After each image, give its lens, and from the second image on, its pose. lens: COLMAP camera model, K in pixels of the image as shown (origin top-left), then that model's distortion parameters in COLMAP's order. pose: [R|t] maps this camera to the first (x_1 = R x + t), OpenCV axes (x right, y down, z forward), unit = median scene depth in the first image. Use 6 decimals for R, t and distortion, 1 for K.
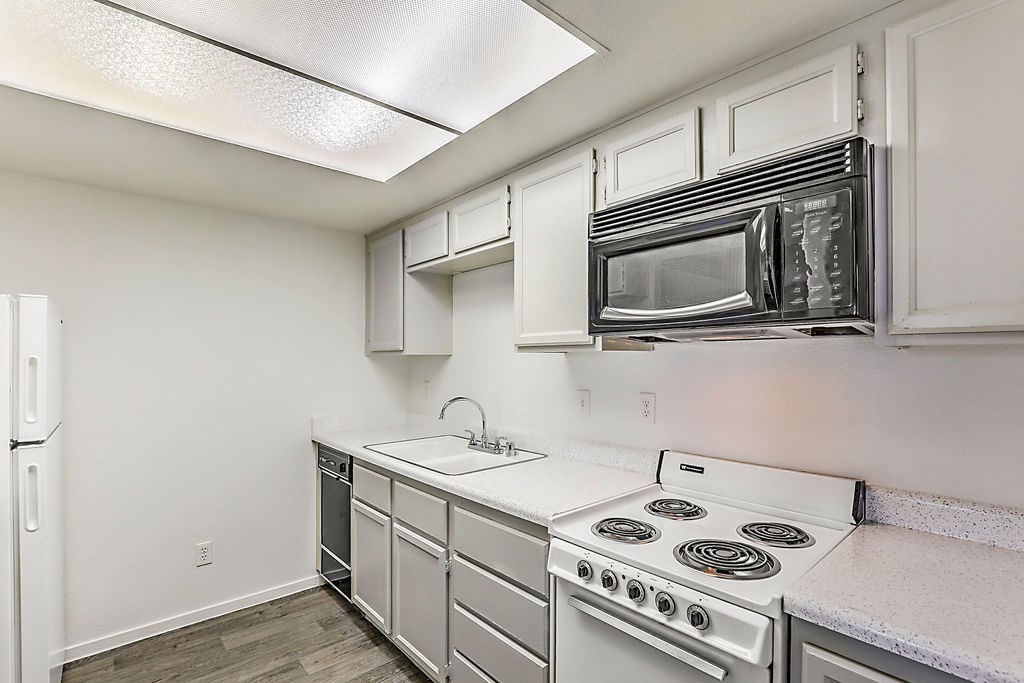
lens RADIAL K [[480.3, 0, 512.7], [0, 480.3, 364.3], [0, 0, 1]] dist [-0.046800, -0.000062]
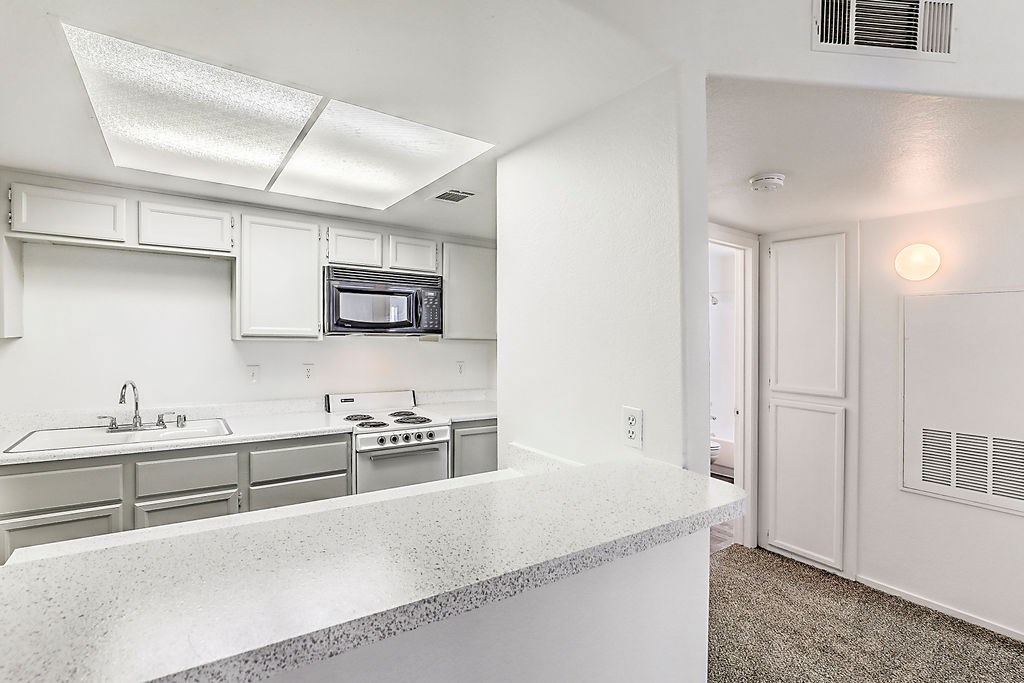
lens RADIAL K [[472.6, 0, 517.6], [0, 472.6, 339.5], [0, 0, 1]] dist [-0.001079, 0.000237]
pose [[0.108916, 0.005685, 0.994035, -1.900914], [-0.003641, 0.999979, -0.005320, -0.032868], [-0.994044, -0.003040, 0.108934, 0.108063]]
